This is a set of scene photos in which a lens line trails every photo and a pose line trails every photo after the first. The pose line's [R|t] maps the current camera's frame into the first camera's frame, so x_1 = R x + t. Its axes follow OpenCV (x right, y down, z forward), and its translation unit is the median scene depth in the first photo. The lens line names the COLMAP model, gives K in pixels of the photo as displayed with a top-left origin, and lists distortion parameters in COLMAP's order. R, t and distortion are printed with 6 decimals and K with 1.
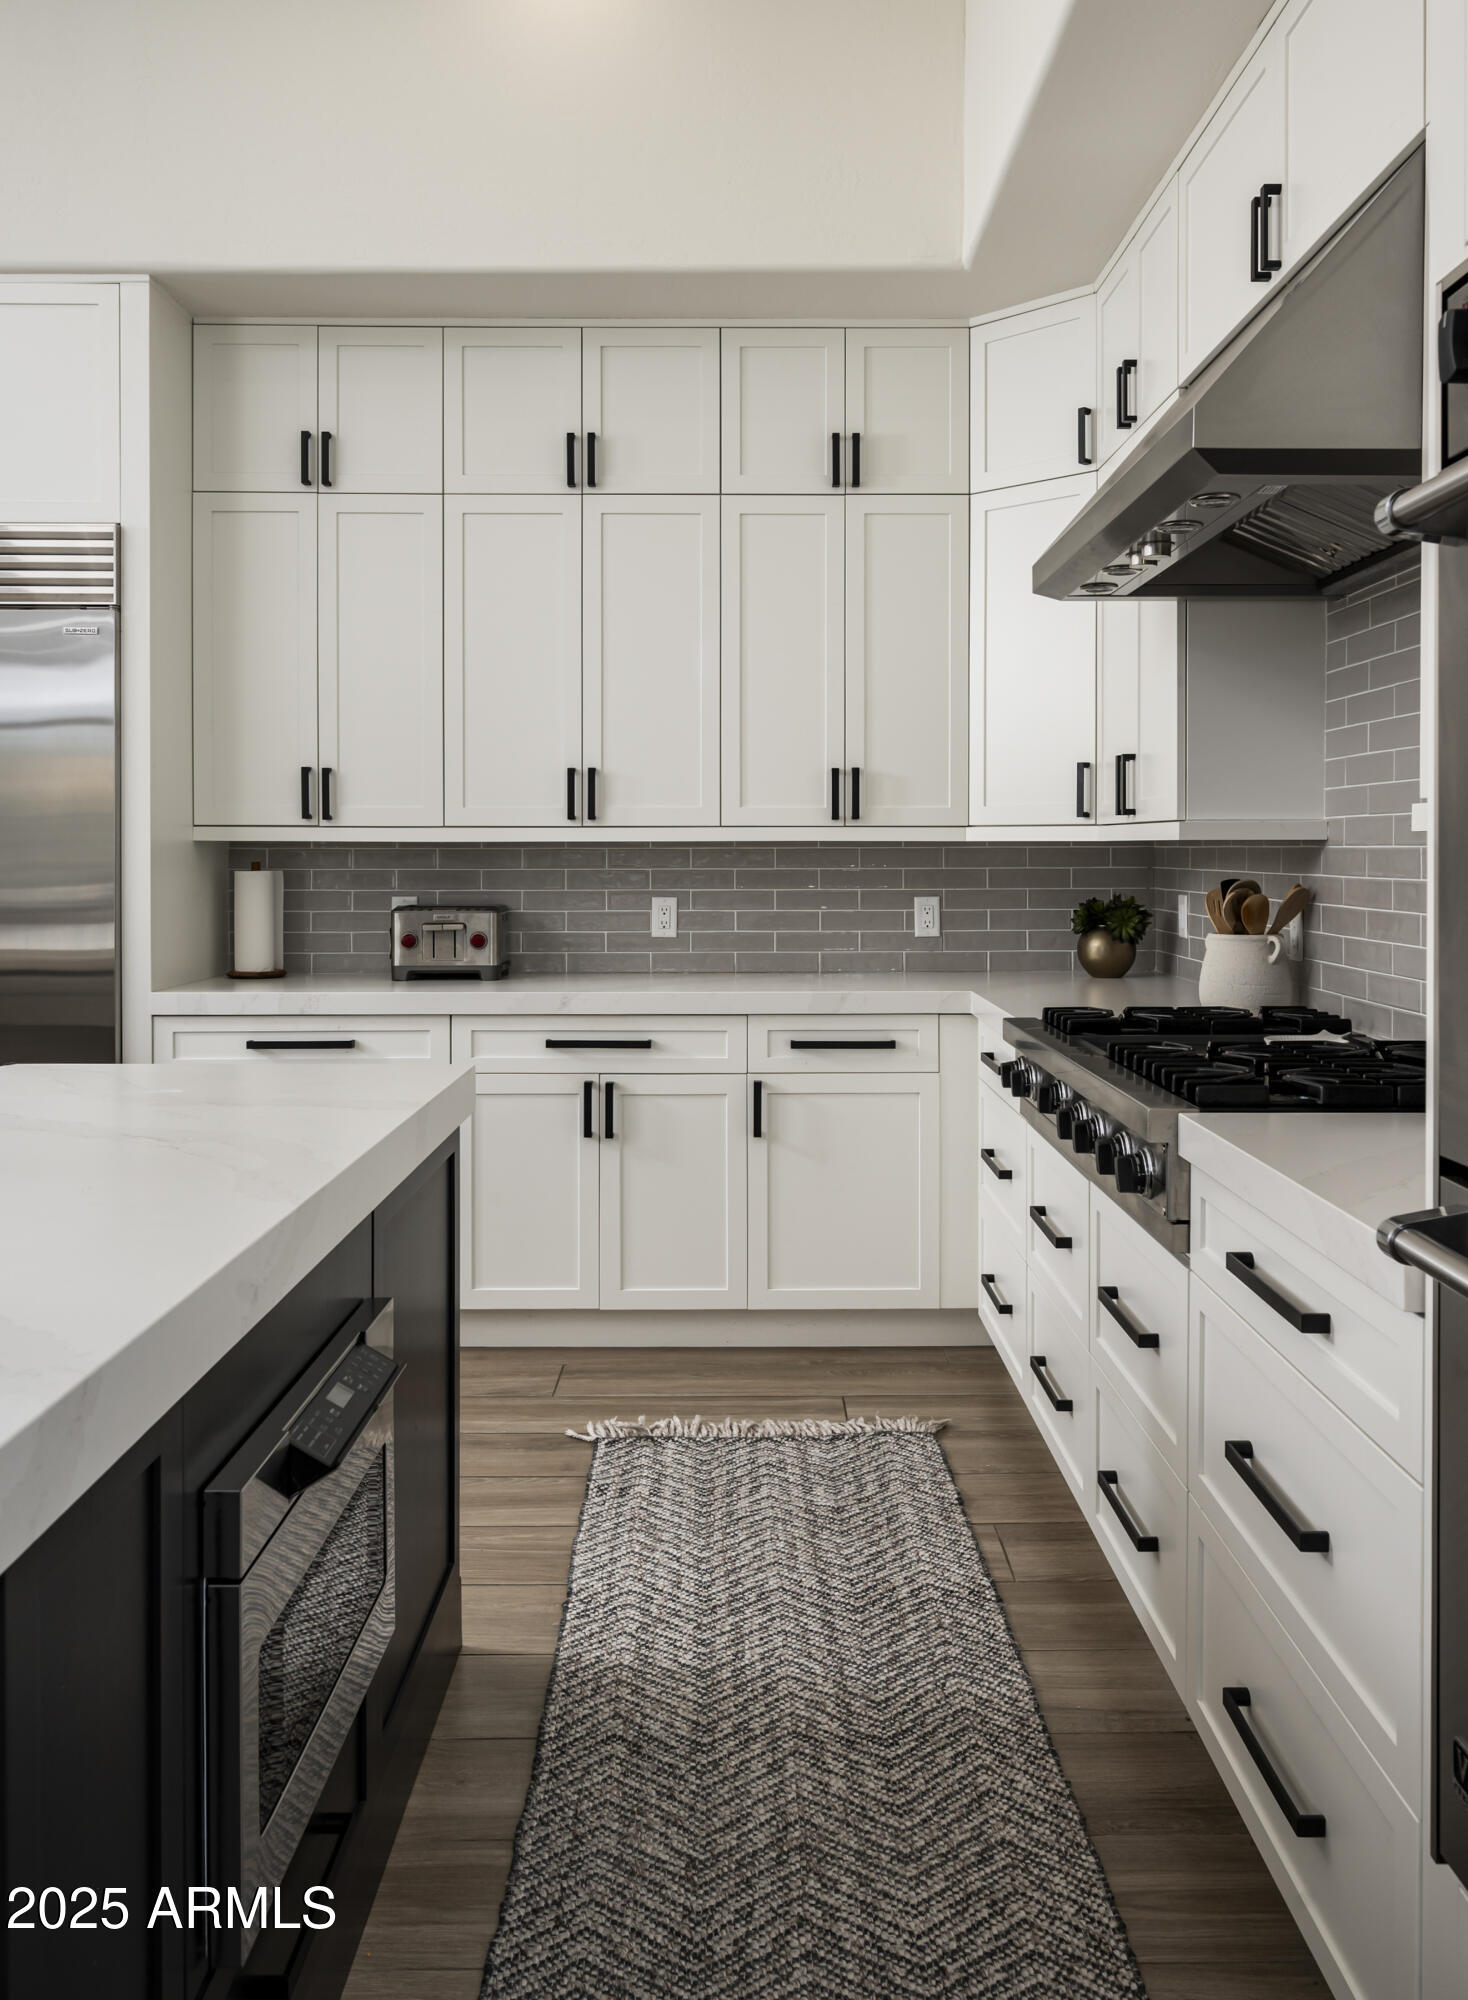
lens RADIAL K [[1604.1, 0, 775.9], [0, 1604.1, 870.0], [0, 0, 1]] dist [-0.001983, -0.001147]
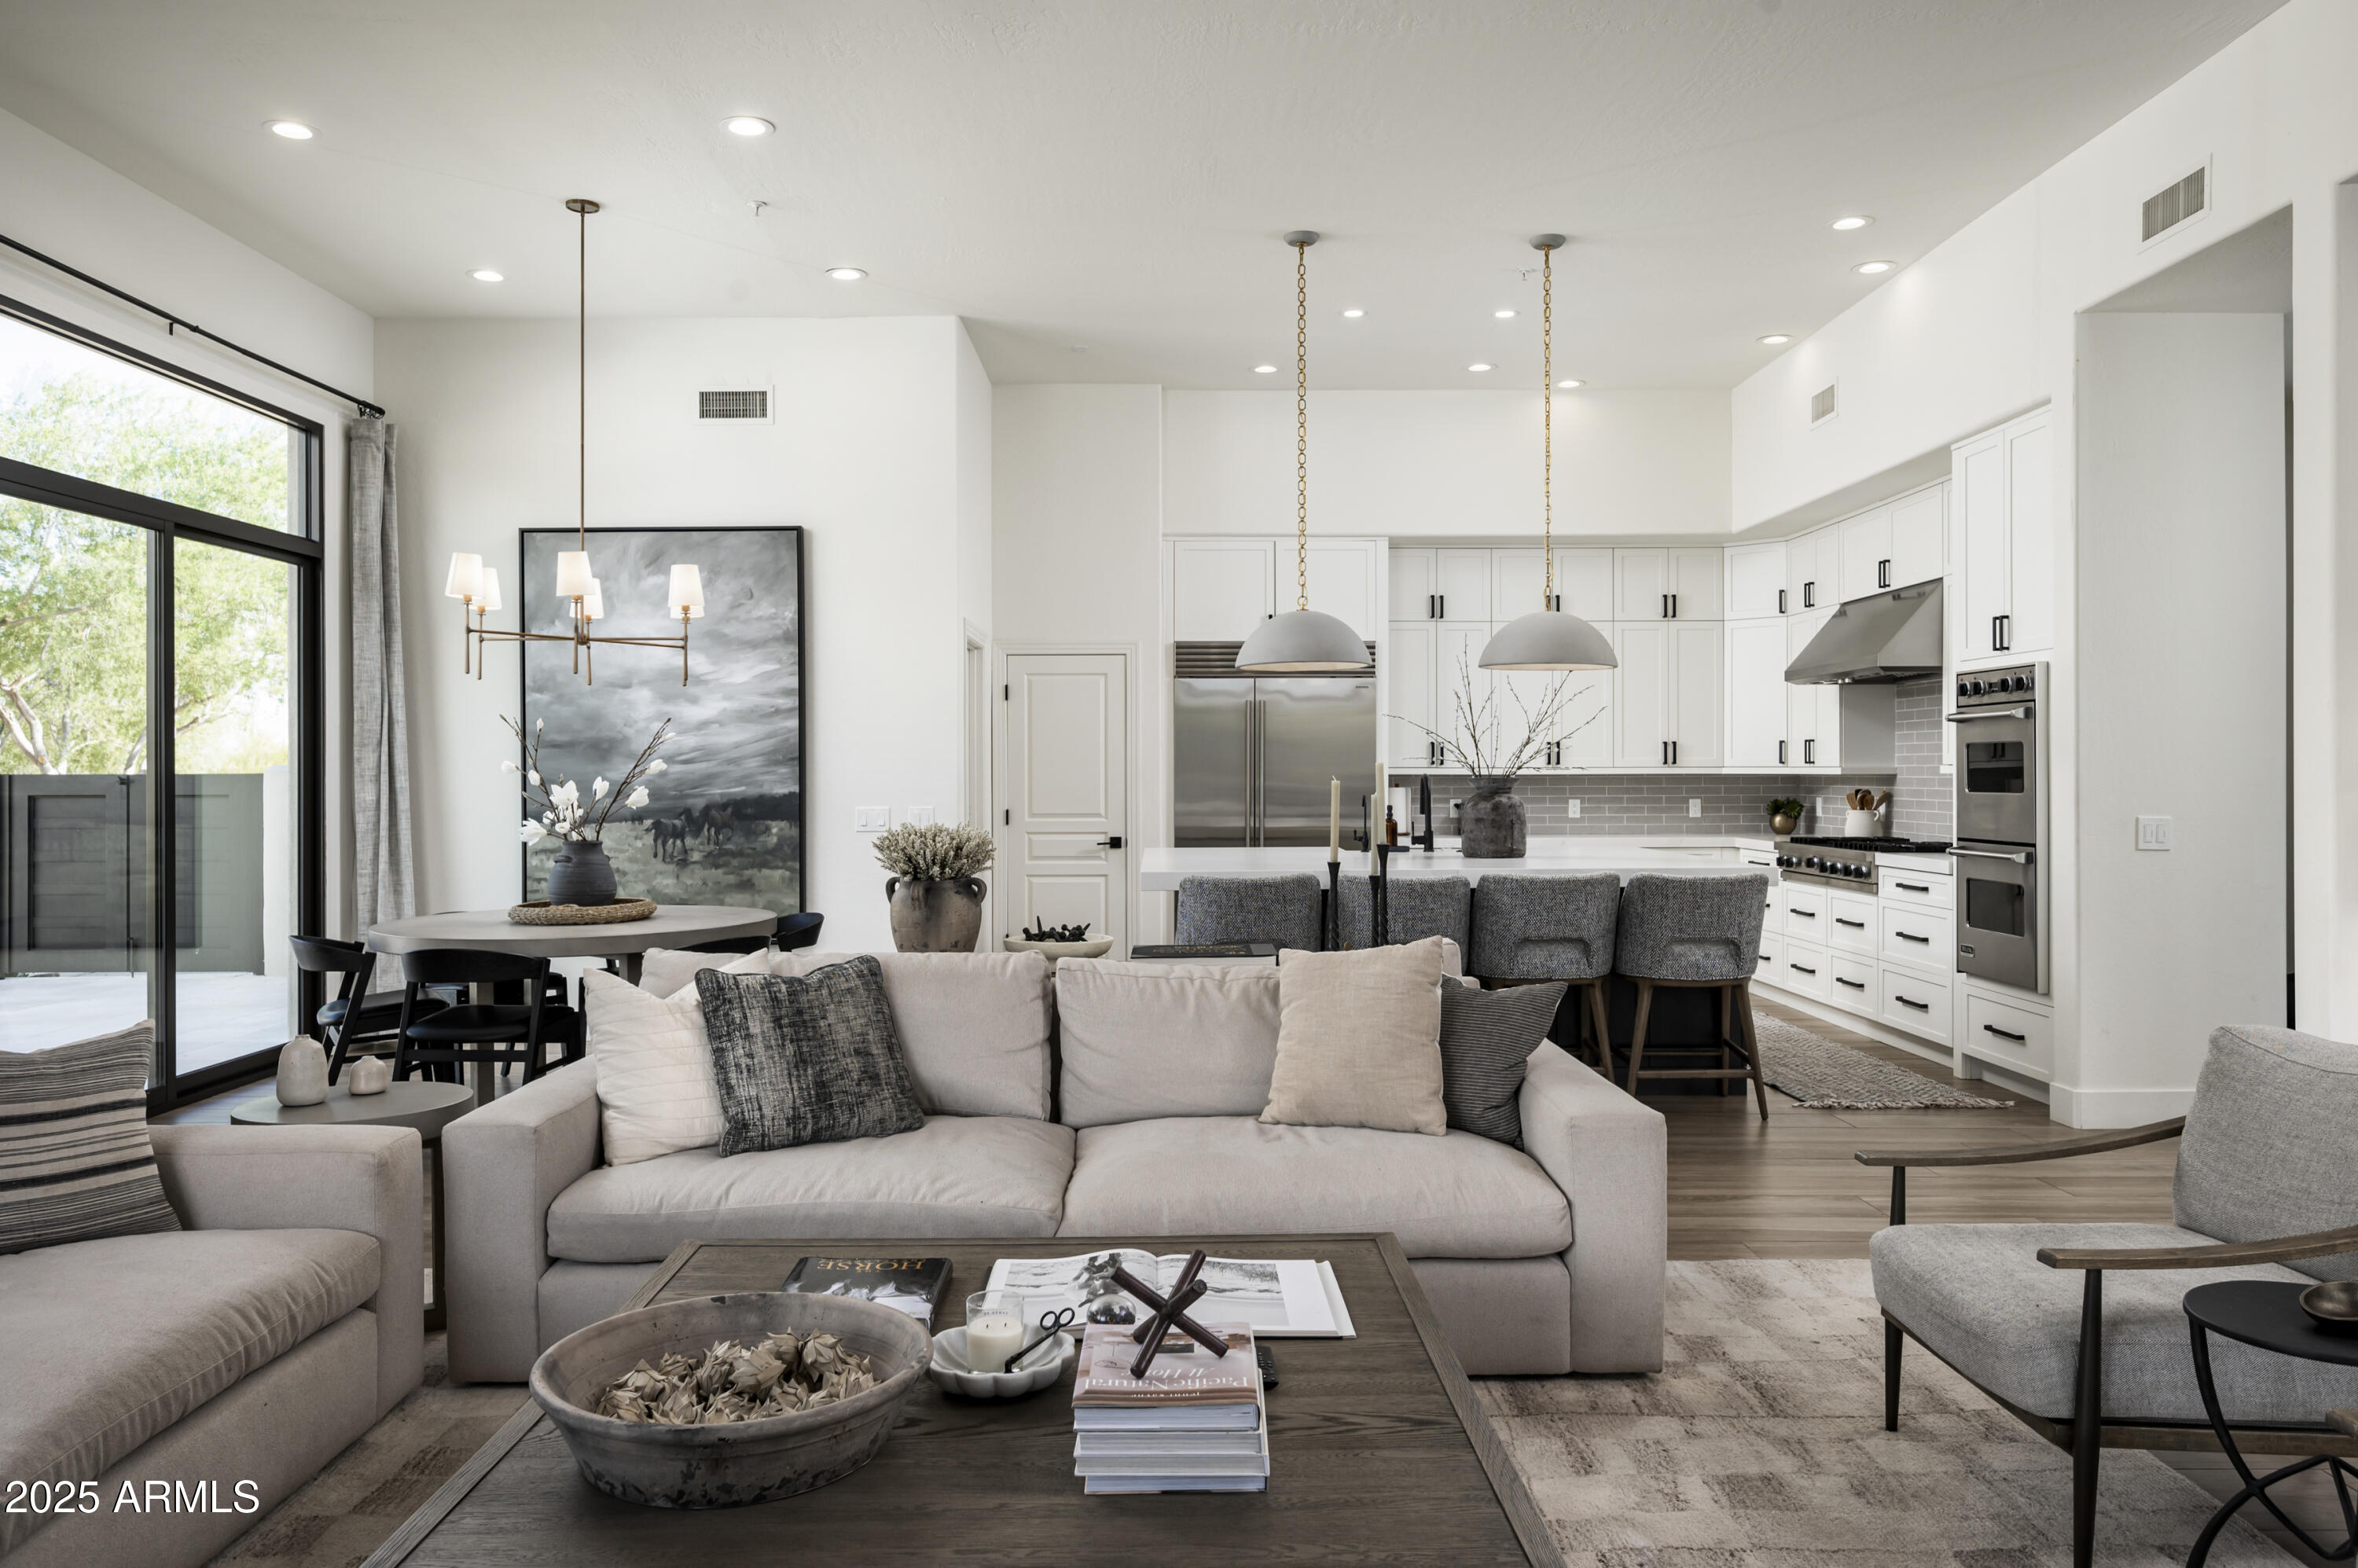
lens RADIAL K [[1701.5, 0, 1142.3], [0, 1701.5, 774.0], [0, 0, 1]] dist [0.002600, 0.001877]
pose [[0.999865, -0.002226, -0.016287, -0.701501], [0.002032, 0.999927, -0.011920, 0.010007], [0.016312, 0.011886, 0.999796, -1.500389]]
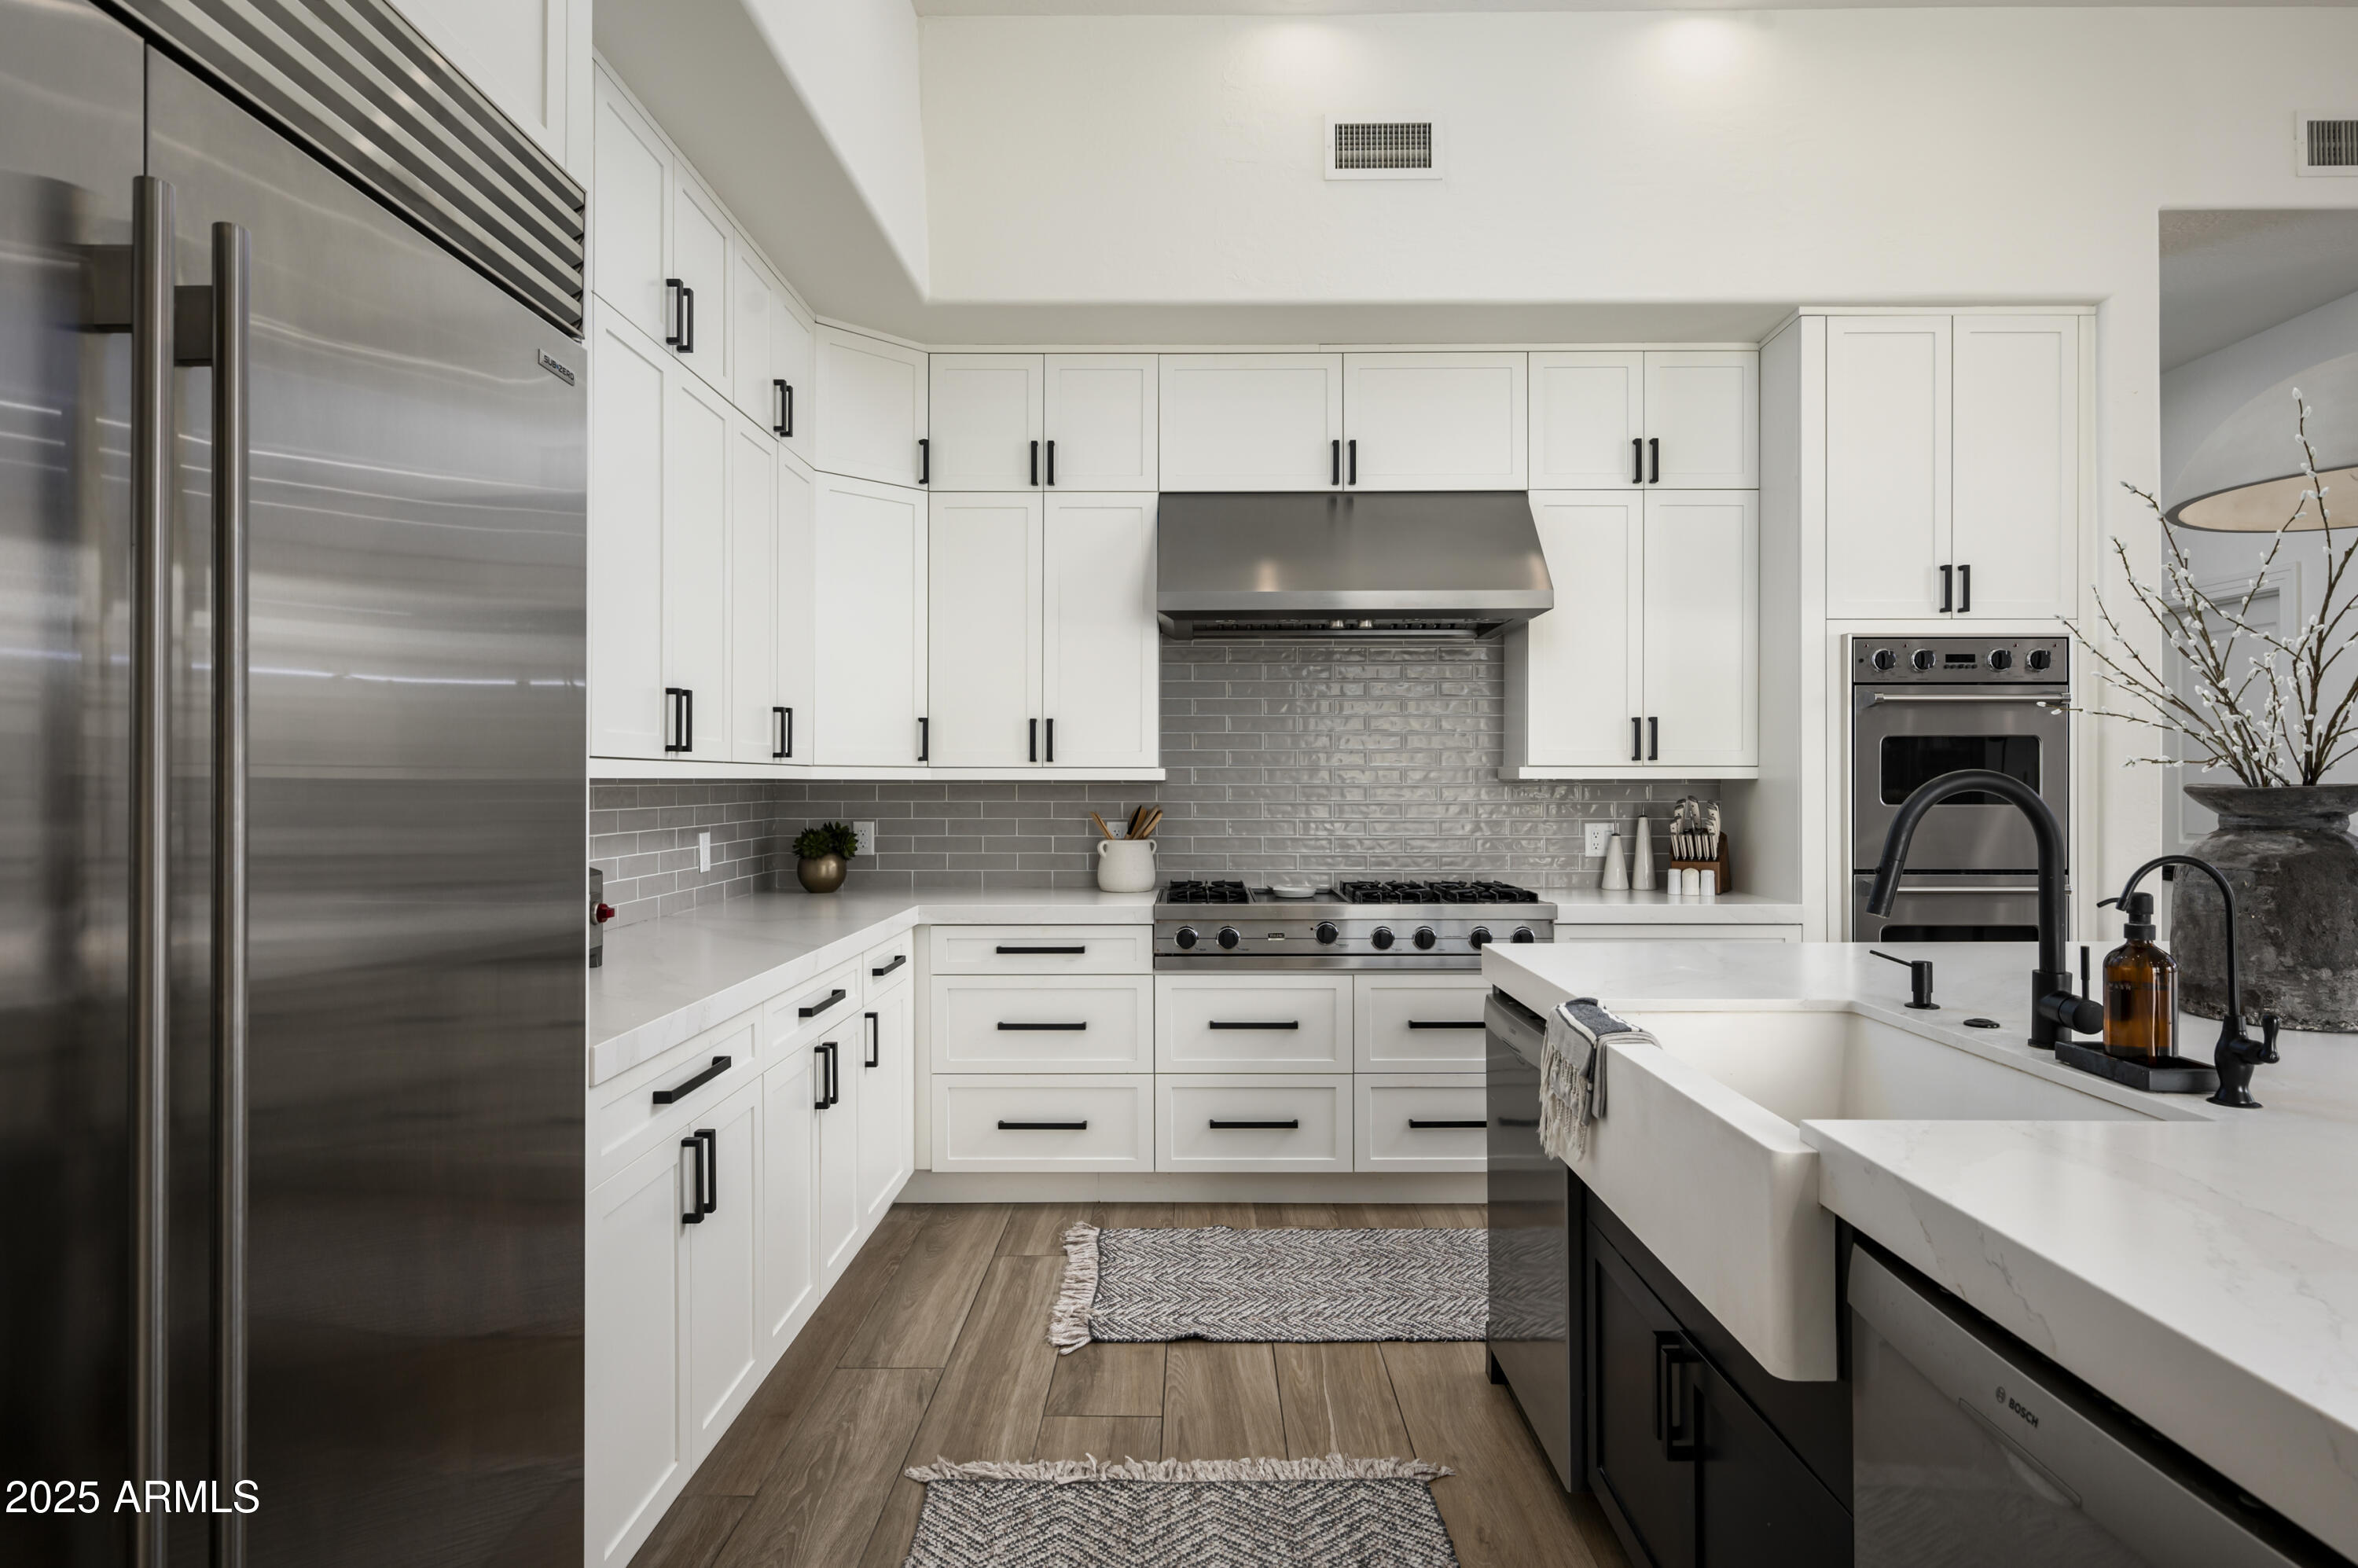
lens RADIAL K [[1297.7, 0, 1178.6], [0, 1297.7, 767.9], [0, 0, 1]] dist [0.002772, 0.000217]
pose [[0.032898, -0.002098, 0.999457, -0.840359], [0.008652, 0.999961, 0.001814, -0.024993], [-0.999421, 0.008588, 0.032915, 0.778914]]
